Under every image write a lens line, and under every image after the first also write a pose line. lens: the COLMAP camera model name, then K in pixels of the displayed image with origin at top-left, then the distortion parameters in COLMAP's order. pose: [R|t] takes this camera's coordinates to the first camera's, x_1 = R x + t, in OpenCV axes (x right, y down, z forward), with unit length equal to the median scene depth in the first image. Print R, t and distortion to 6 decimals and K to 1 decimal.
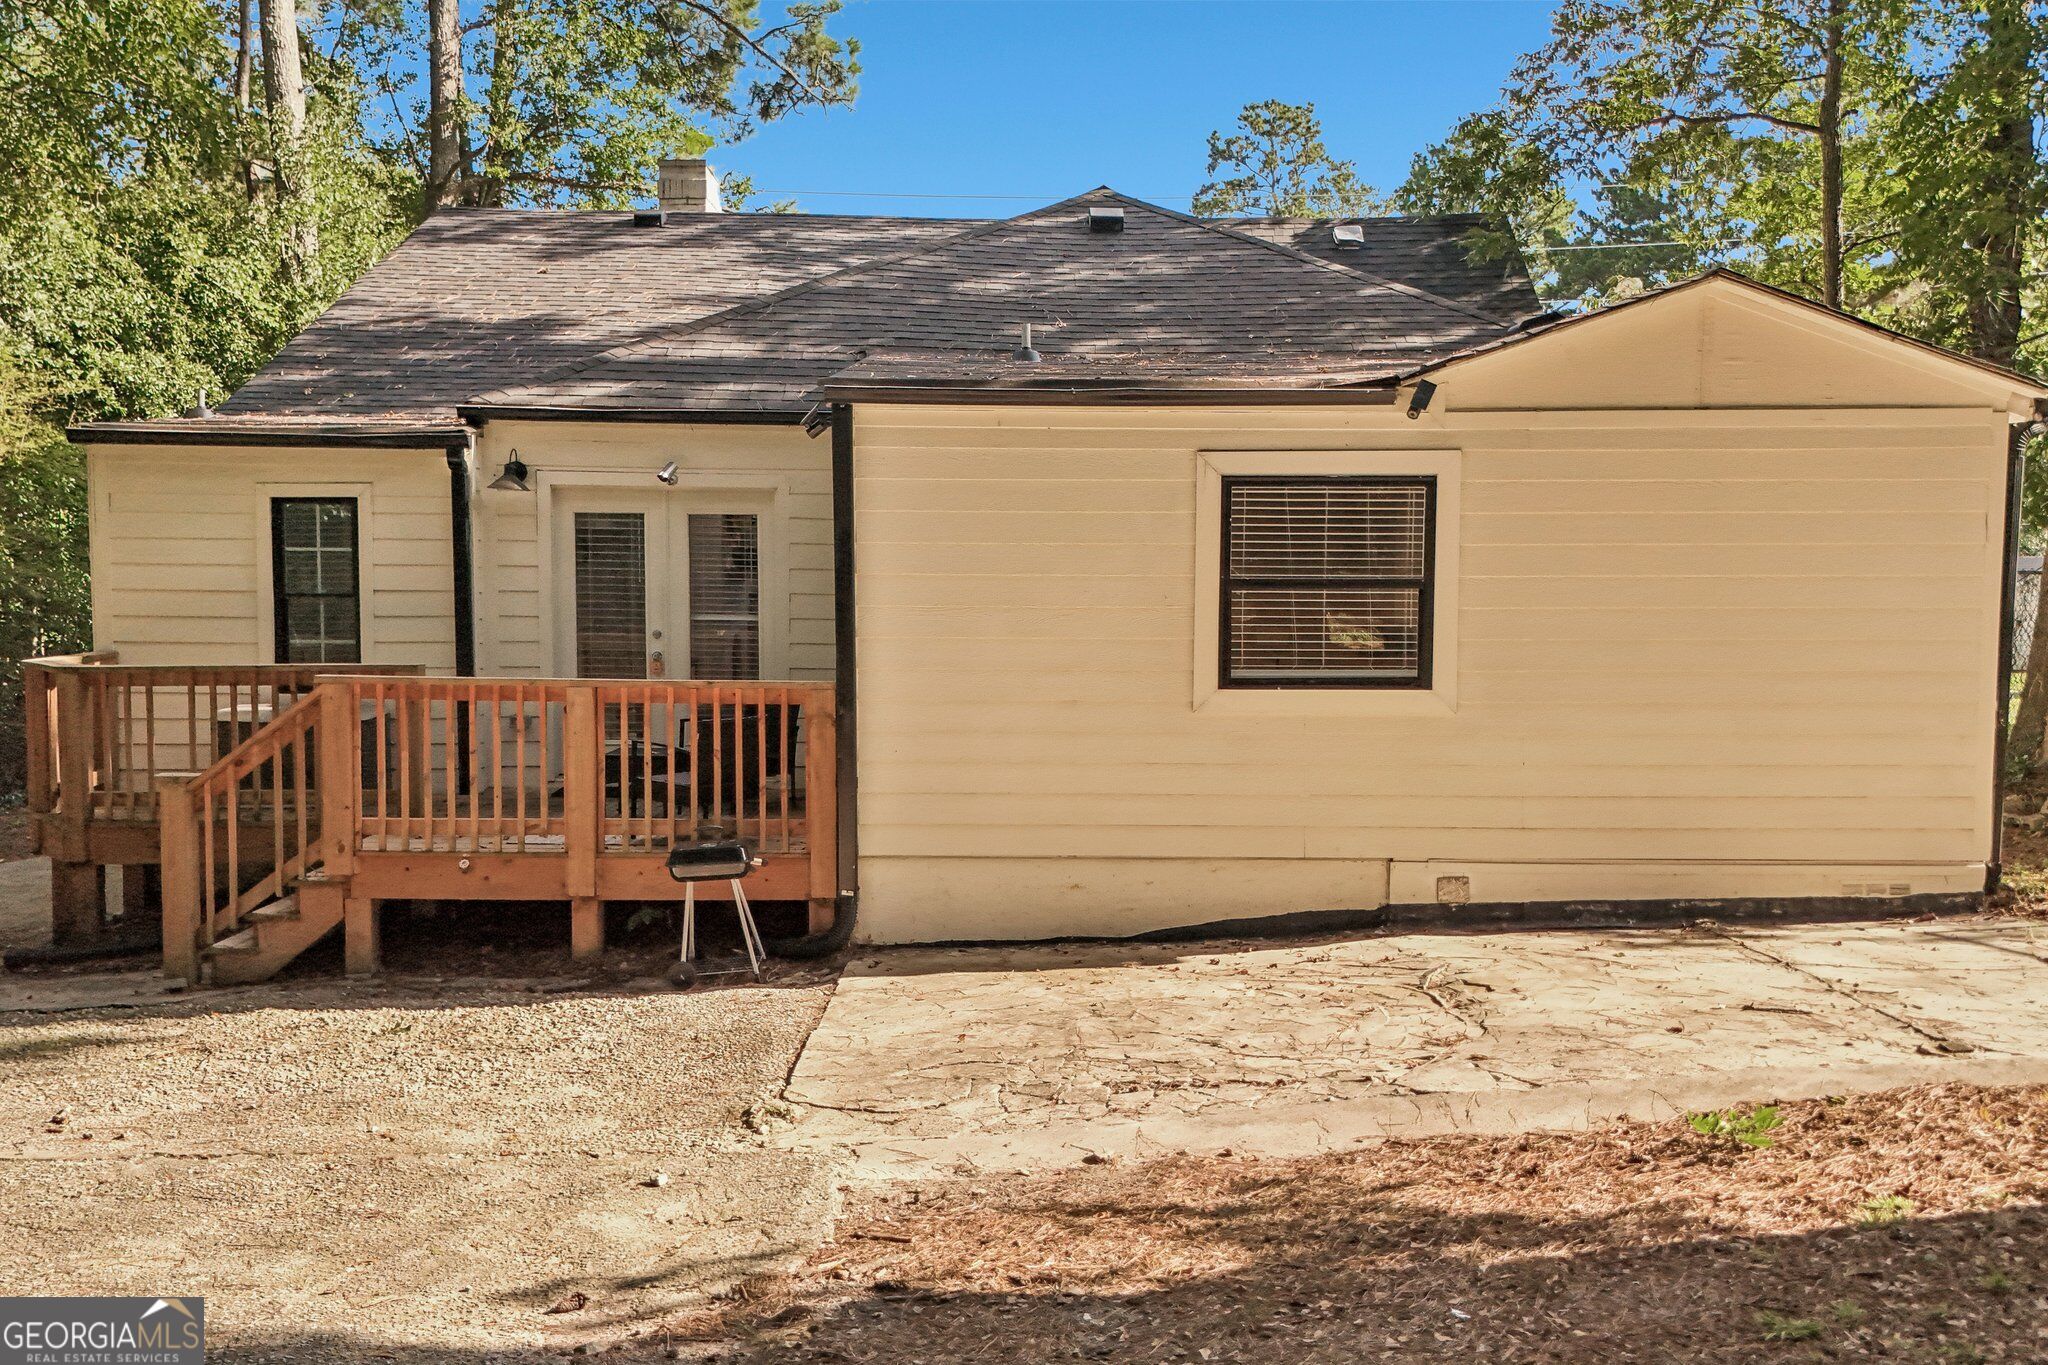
lens RADIAL K [[1795.7, 0, 1026.4], [0, 1795.7, 674.5], [0, 0, 1]] dist [0.054285, -0.039789]
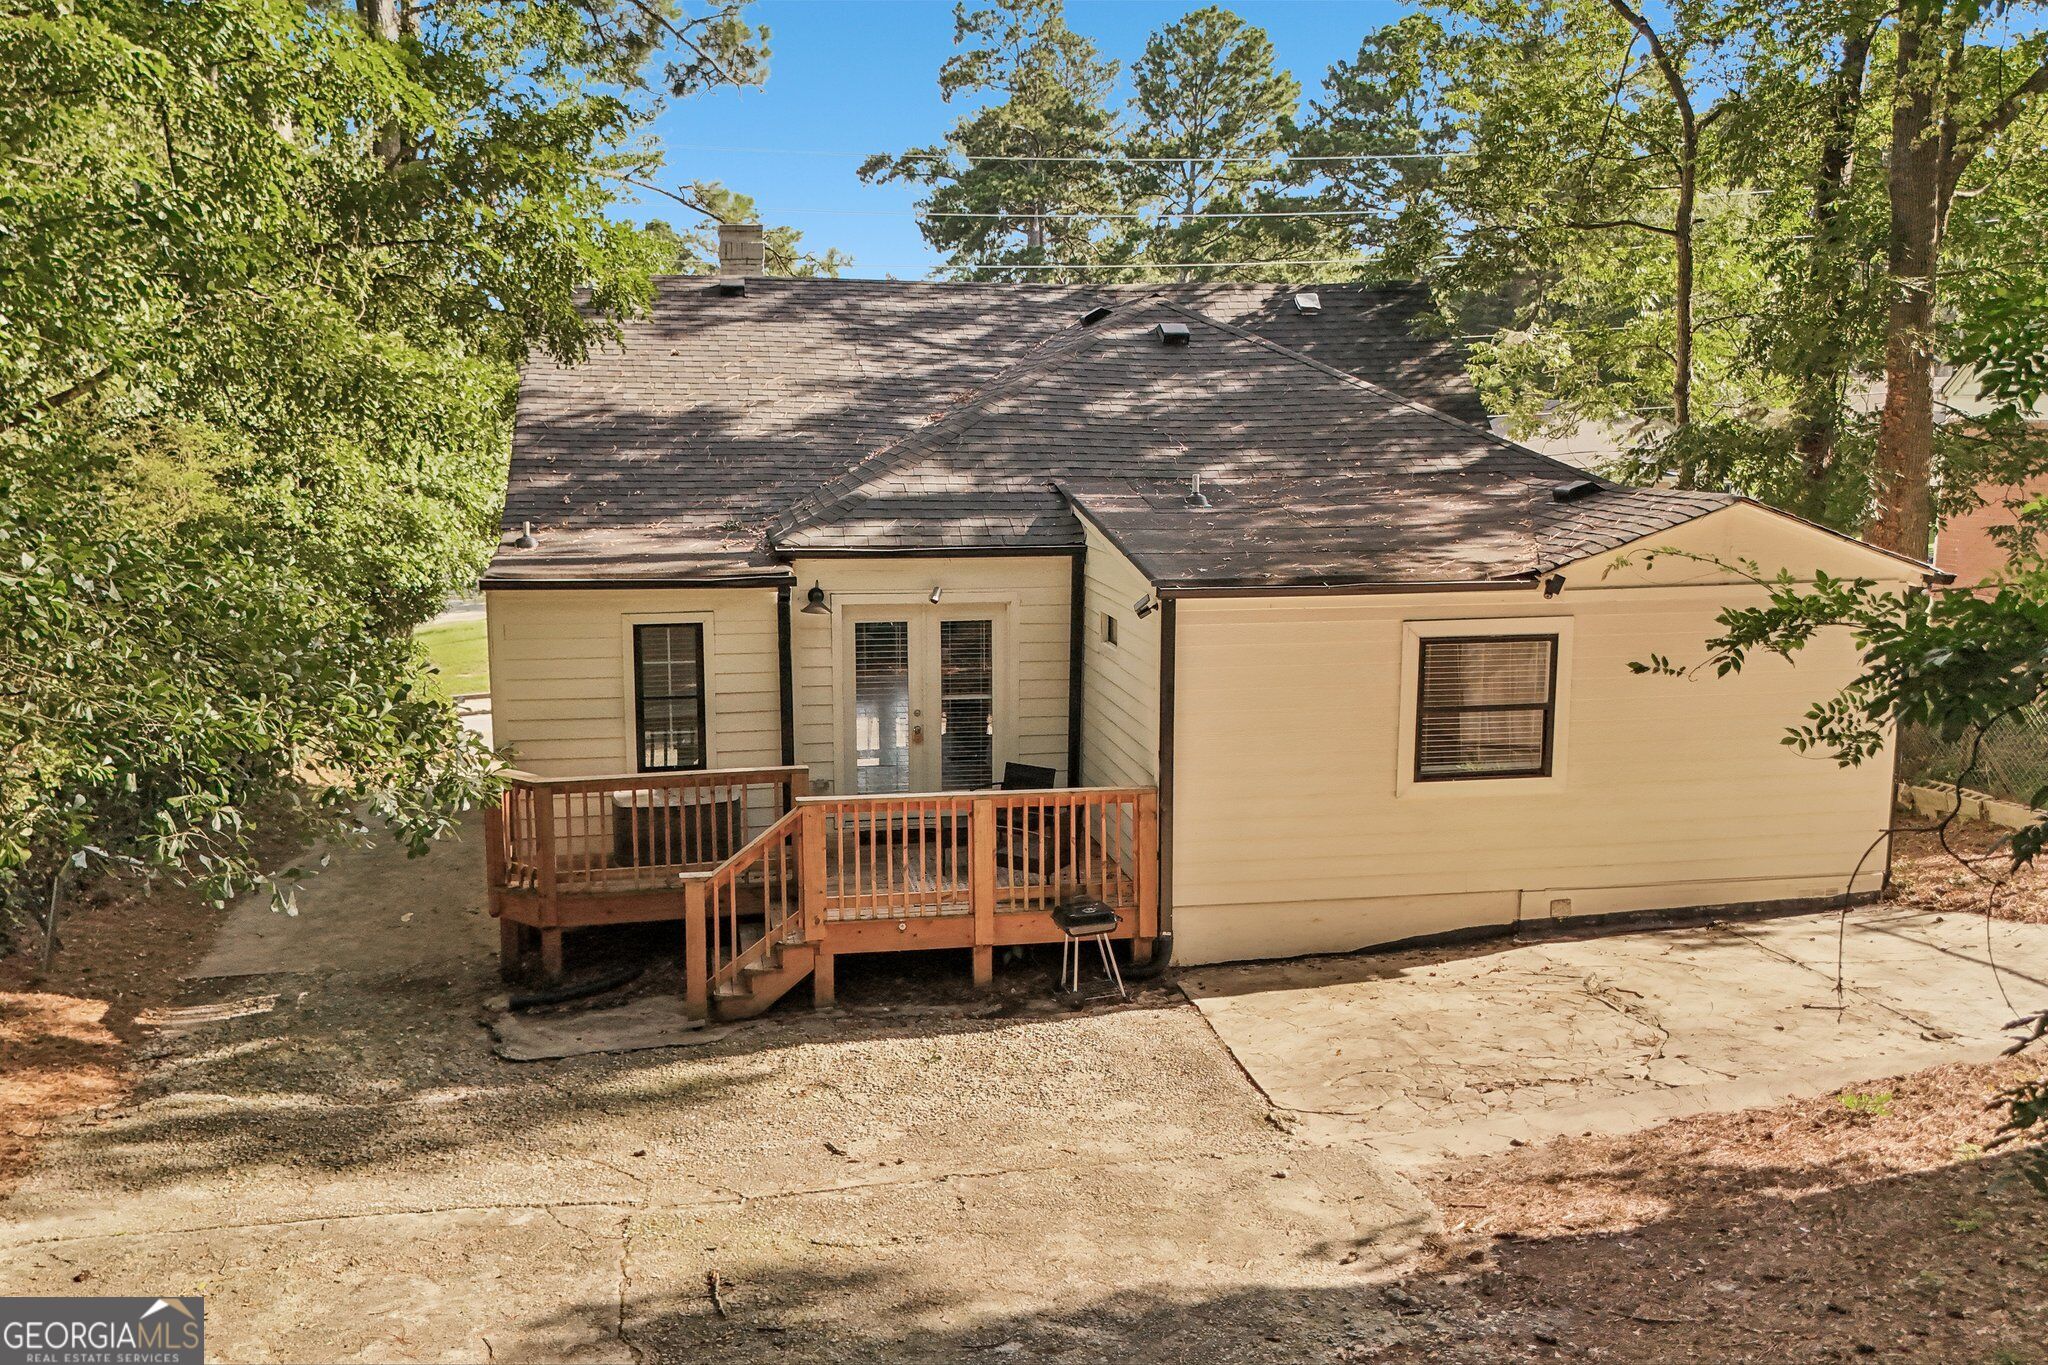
lens RADIAL K [[1795.7, 0, 1024.2], [0, 1795.7, 677.6], [0, 0, 1]] dist [0.054285, -0.039789]
pose [[0.984674, -0.032450, 0.171360, -0.446685], [0.015636, 0.995007, 0.098571, -0.222803], [-0.173703, -0.094381, 0.980265, -0.364781]]
